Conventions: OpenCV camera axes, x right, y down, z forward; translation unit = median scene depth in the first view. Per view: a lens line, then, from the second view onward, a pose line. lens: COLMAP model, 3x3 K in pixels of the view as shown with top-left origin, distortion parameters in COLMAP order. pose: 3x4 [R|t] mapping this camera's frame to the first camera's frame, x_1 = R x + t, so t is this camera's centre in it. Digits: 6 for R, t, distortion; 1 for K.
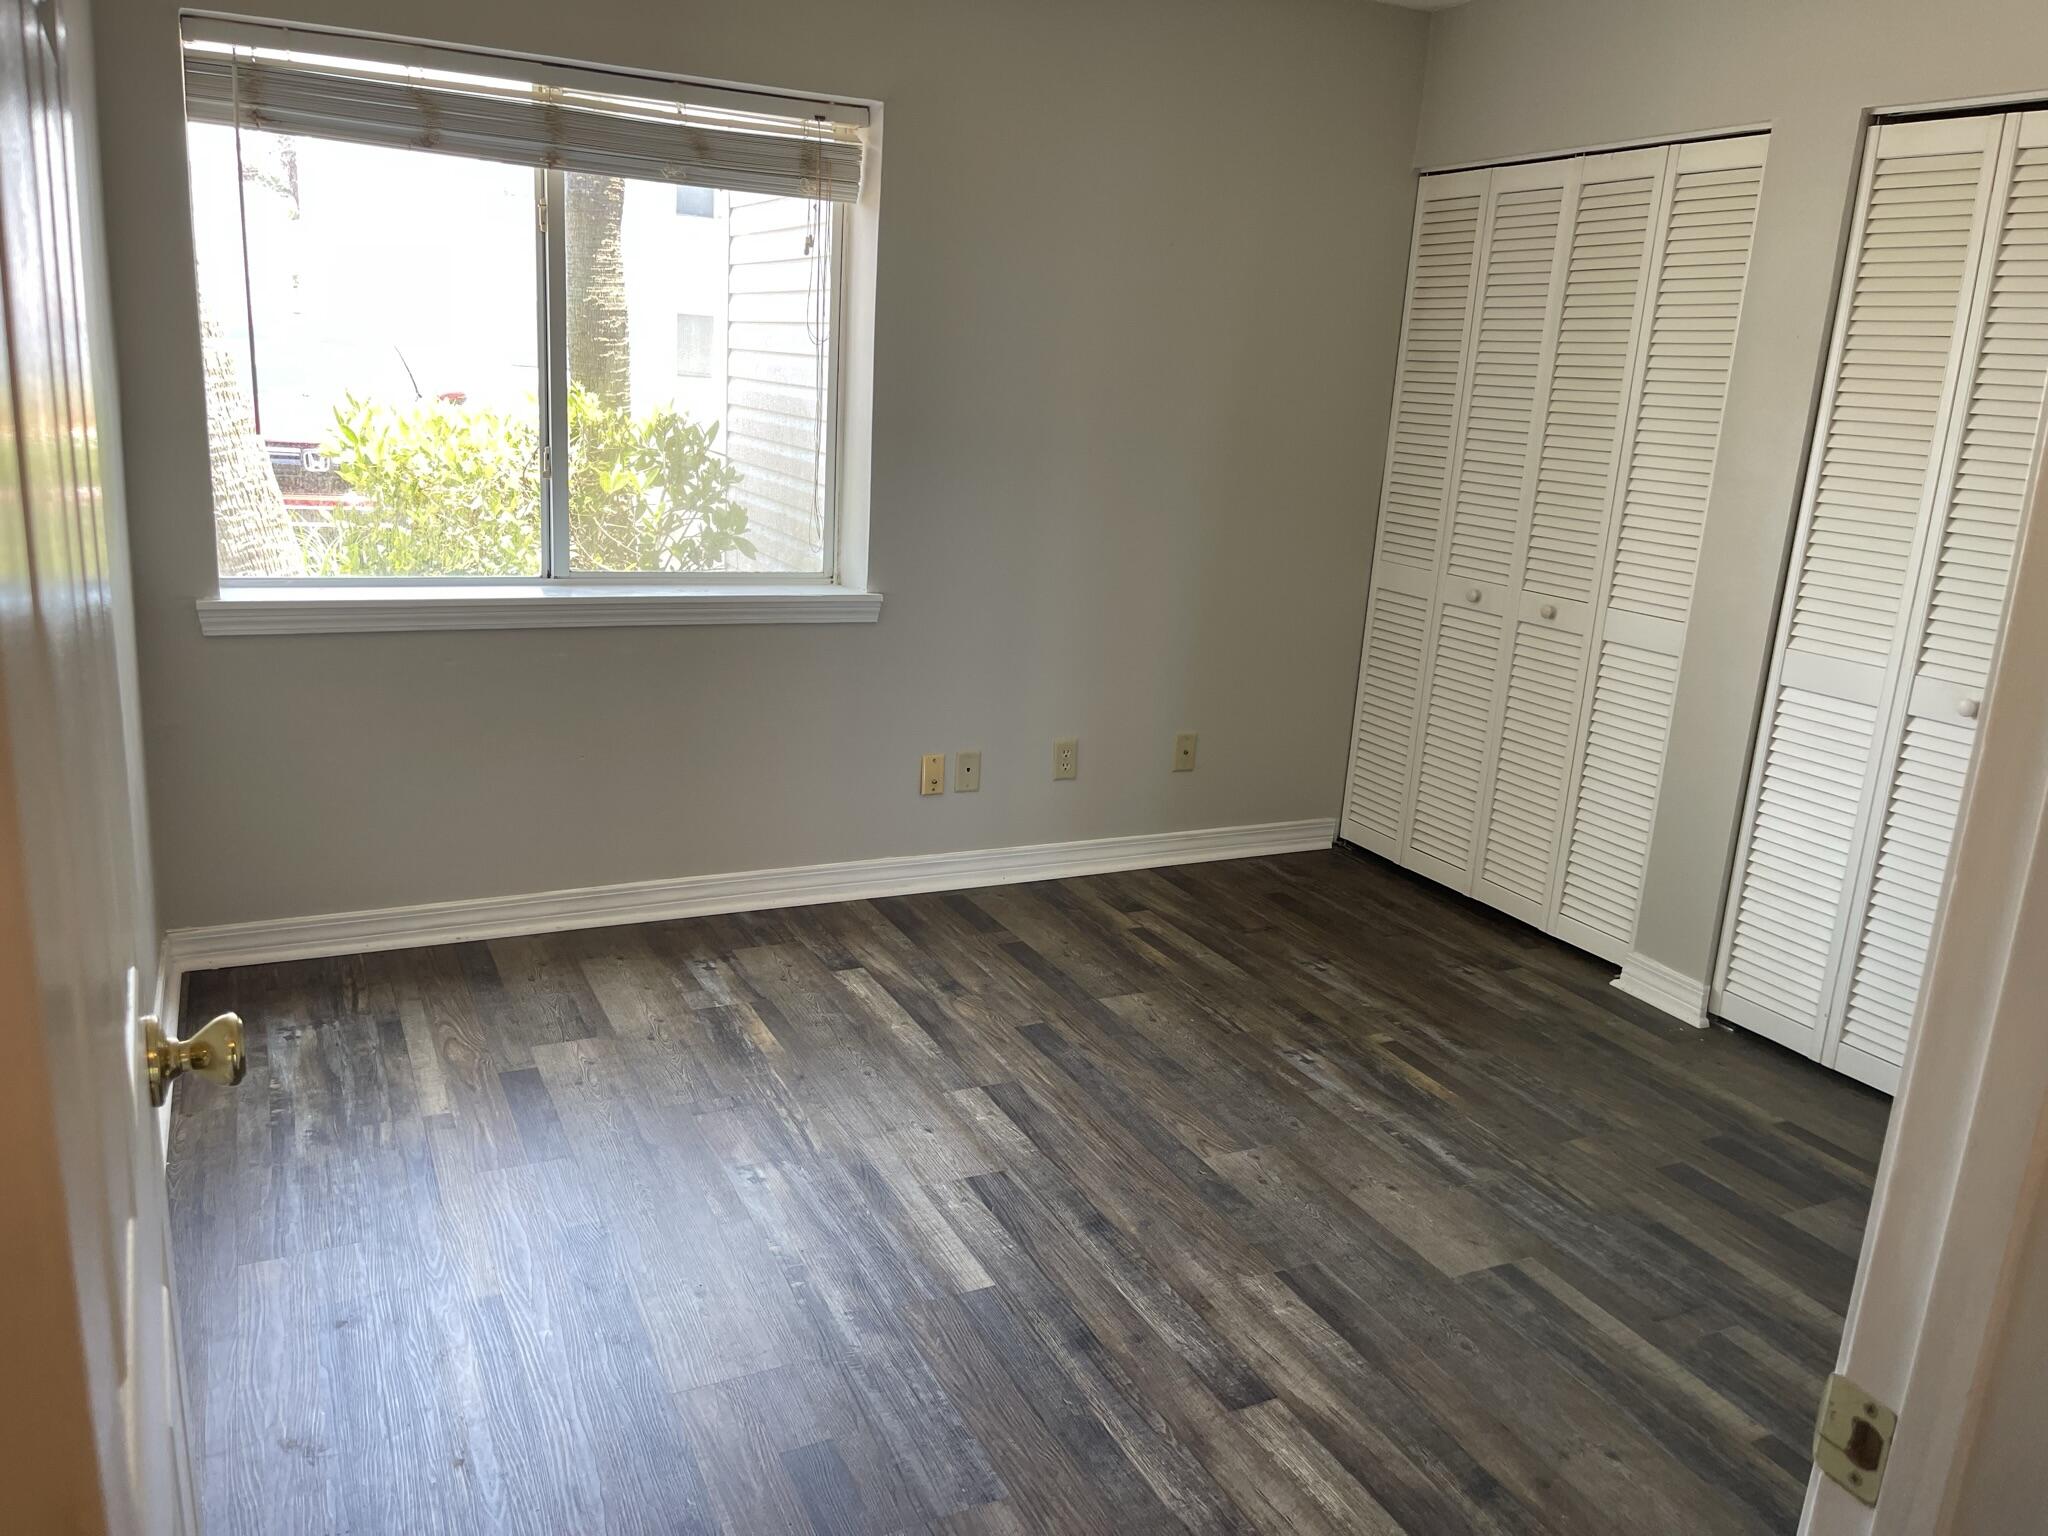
lens RADIAL K [[1530.8, 0, 1024.0], [0, 1530.8, 768.0], [0, 0, 1]] dist [0.134267, -0.168161]
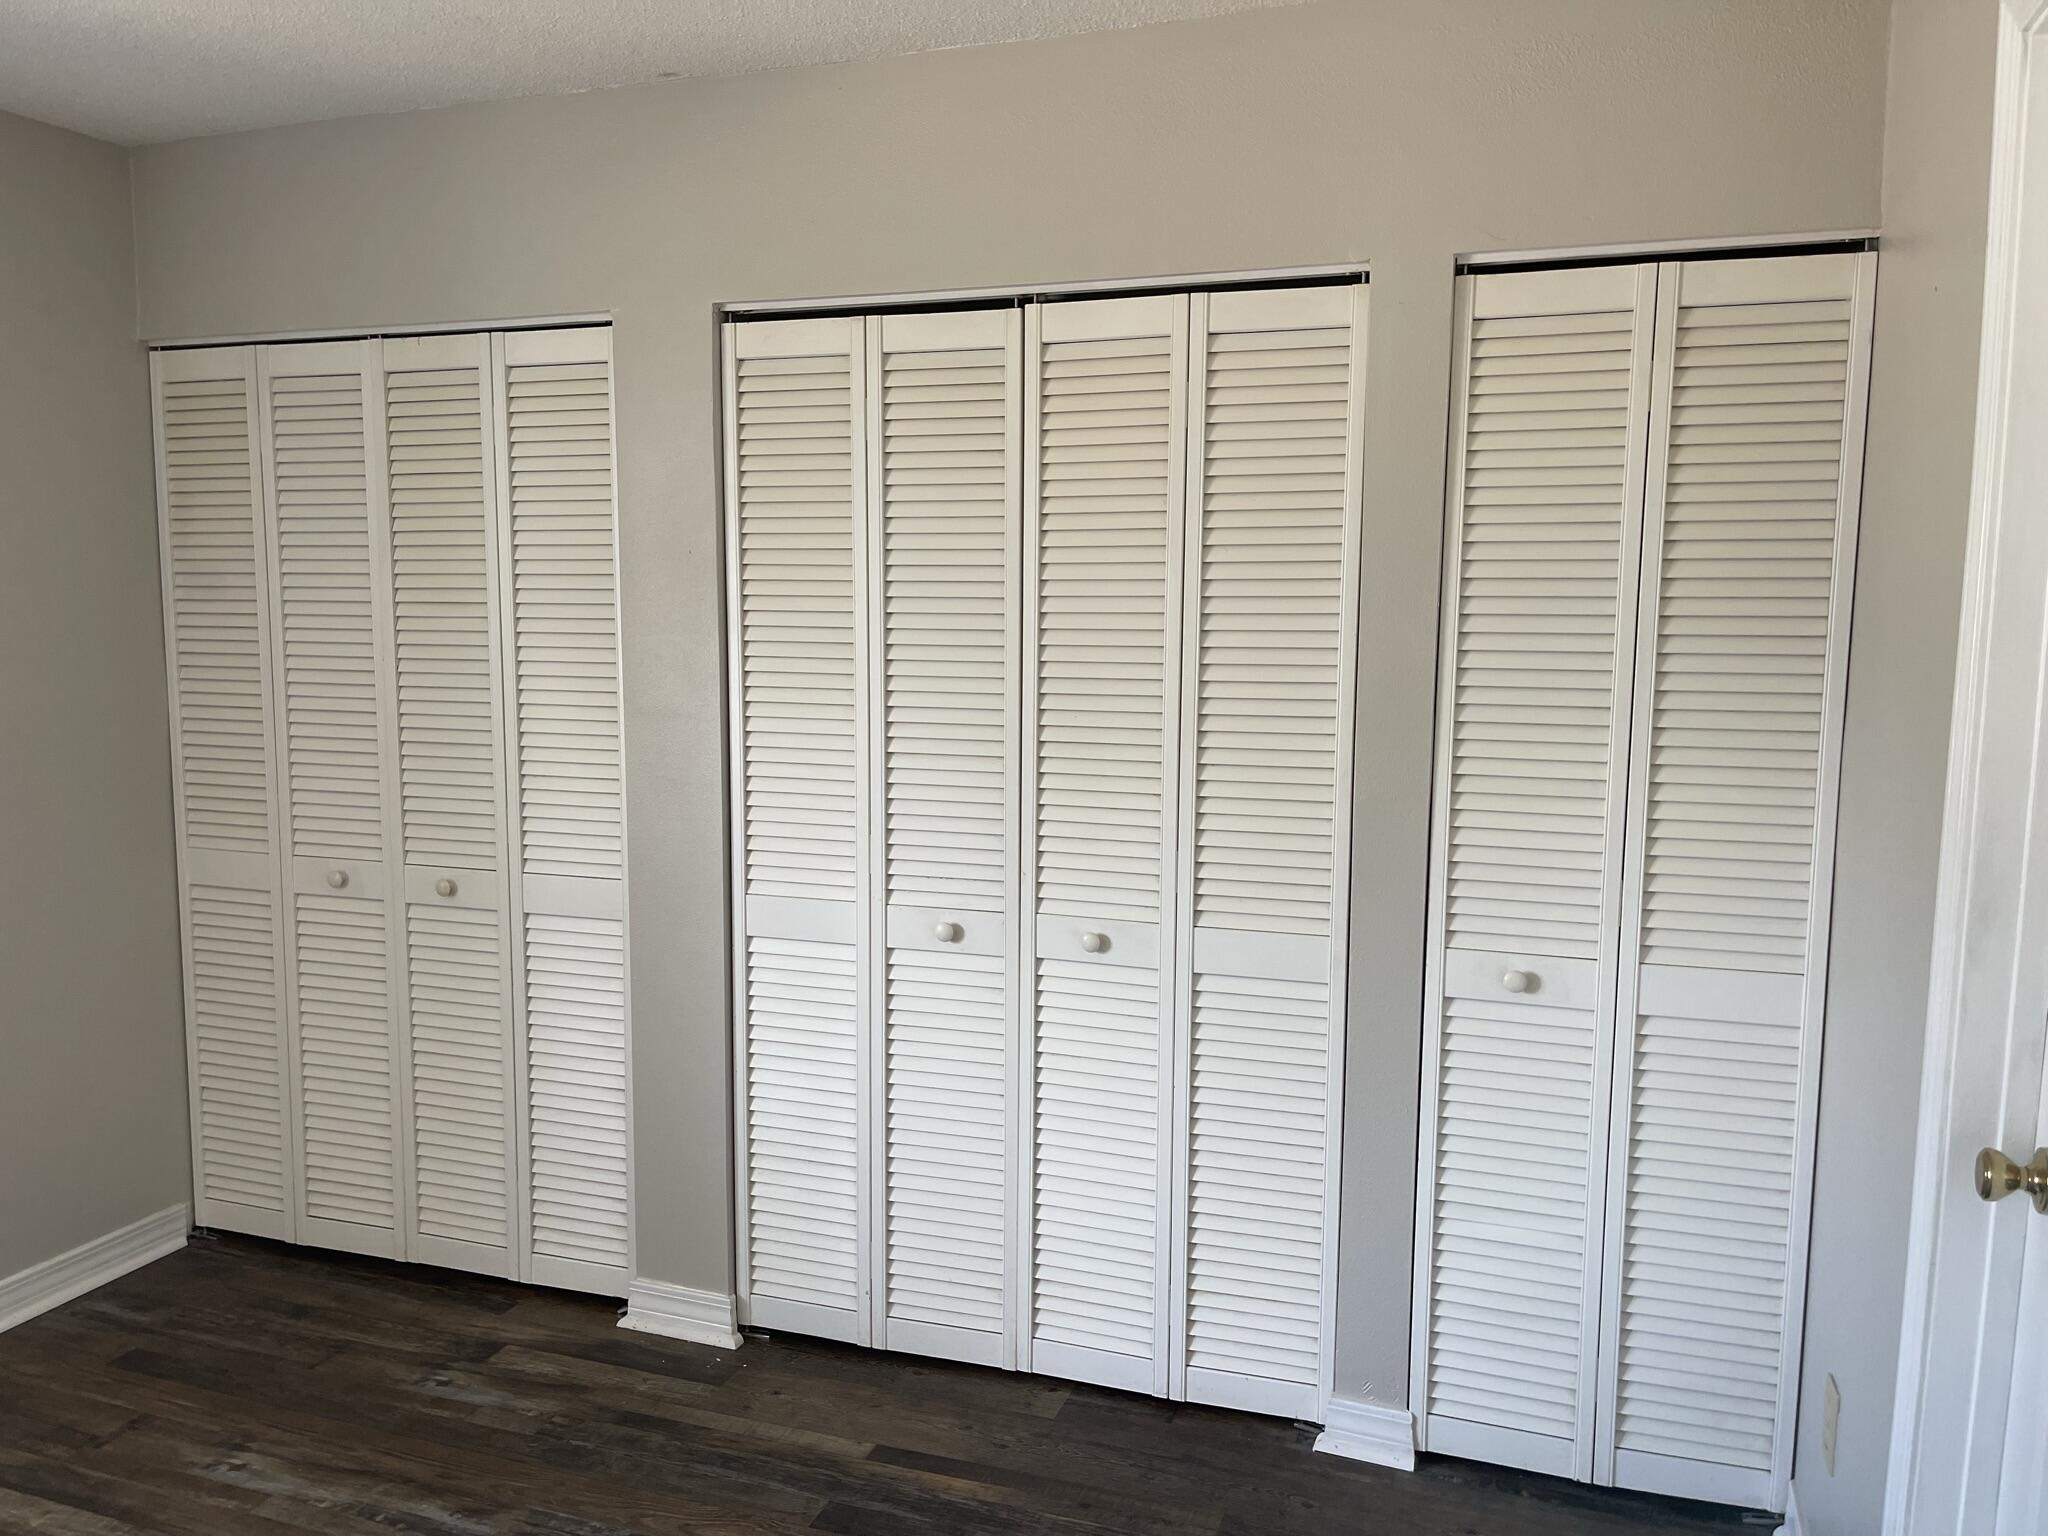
lens RADIAL K [[1525.5, 0, 1024.0], [0, 1525.5, 768.0], [0, 0, 1]] dist [0.071219, -0.112663]
pose [[0.706685, -0.137562, 0.694026, 0.009846], [0.213943, 0.976544, -0.024285, -0.081354], [-0.674407, 0.165644, 0.719540, 0.234901]]
